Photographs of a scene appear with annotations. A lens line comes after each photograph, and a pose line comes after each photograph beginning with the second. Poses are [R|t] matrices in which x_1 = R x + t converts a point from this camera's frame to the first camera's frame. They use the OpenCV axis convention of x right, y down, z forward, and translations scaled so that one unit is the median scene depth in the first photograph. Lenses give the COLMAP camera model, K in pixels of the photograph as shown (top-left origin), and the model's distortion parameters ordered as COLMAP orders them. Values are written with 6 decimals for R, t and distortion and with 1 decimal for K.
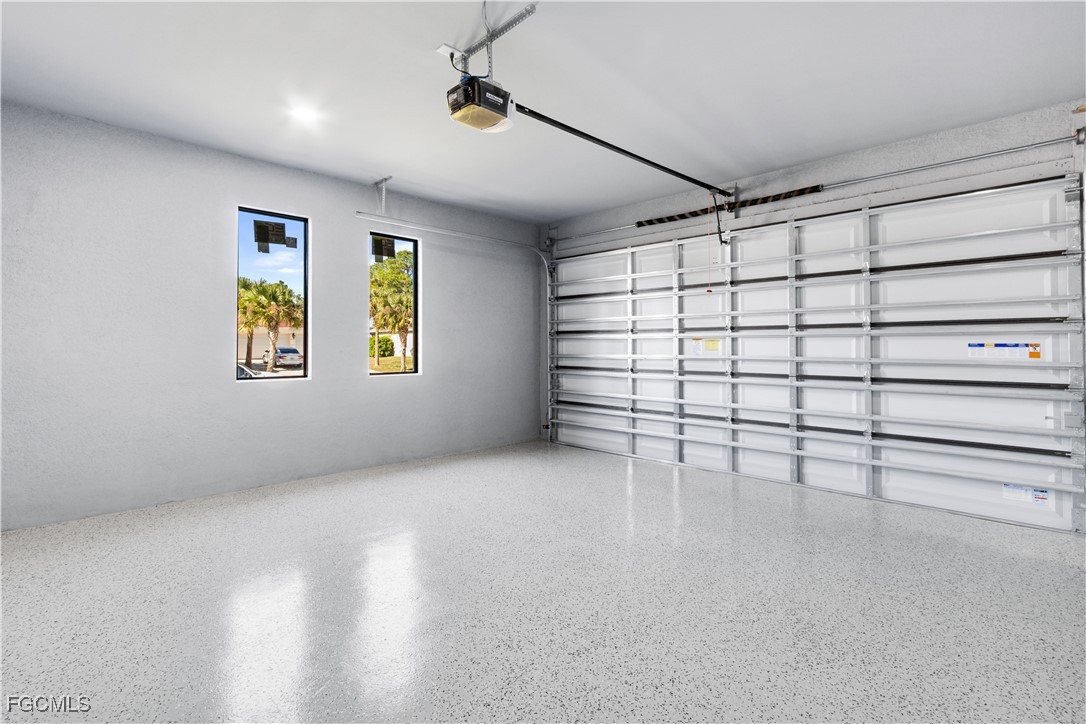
lens RADIAL K [[504.7, 0, 549.0], [0, 504.7, 351.2], [0, 0, 1]] dist [0.009477, -0.001777]
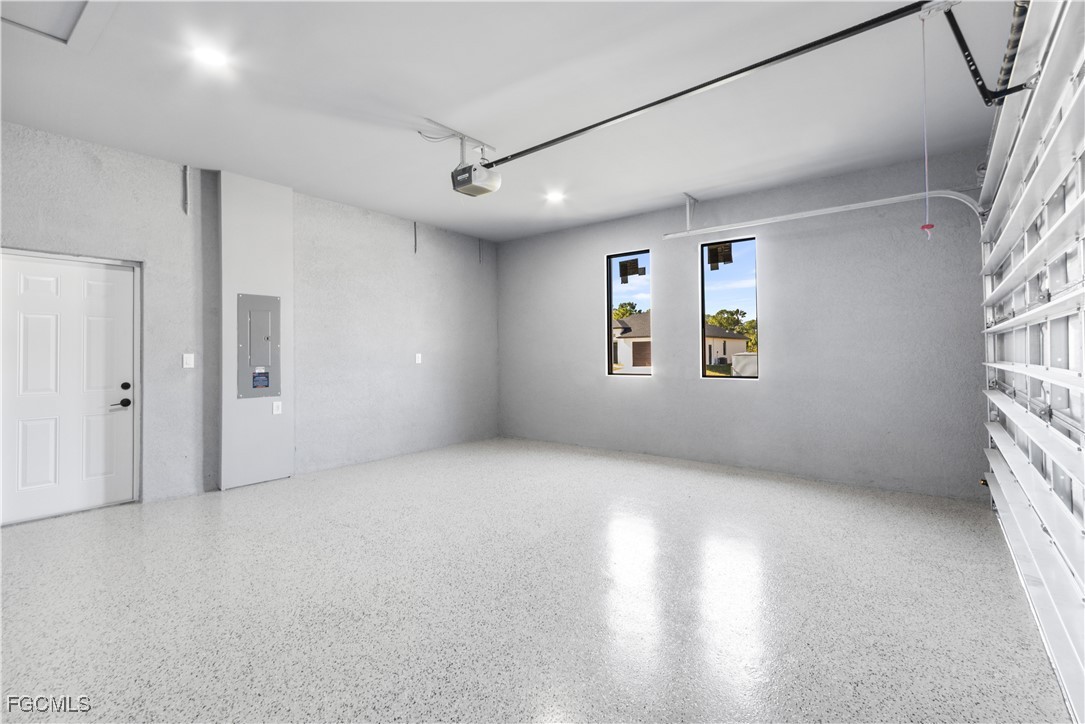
lens RADIAL K [[504.3, 0, 547.9], [0, 504.3, 359.4], [0, 0, 1]] dist [0.009477, -0.001777]
pose [[0.117117, 0.009419, -0.993073, 1.337558], [-0.000724, 0.999956, 0.009399, -0.000029], [0.993118, -0.000381, 0.117119, 1.071873]]
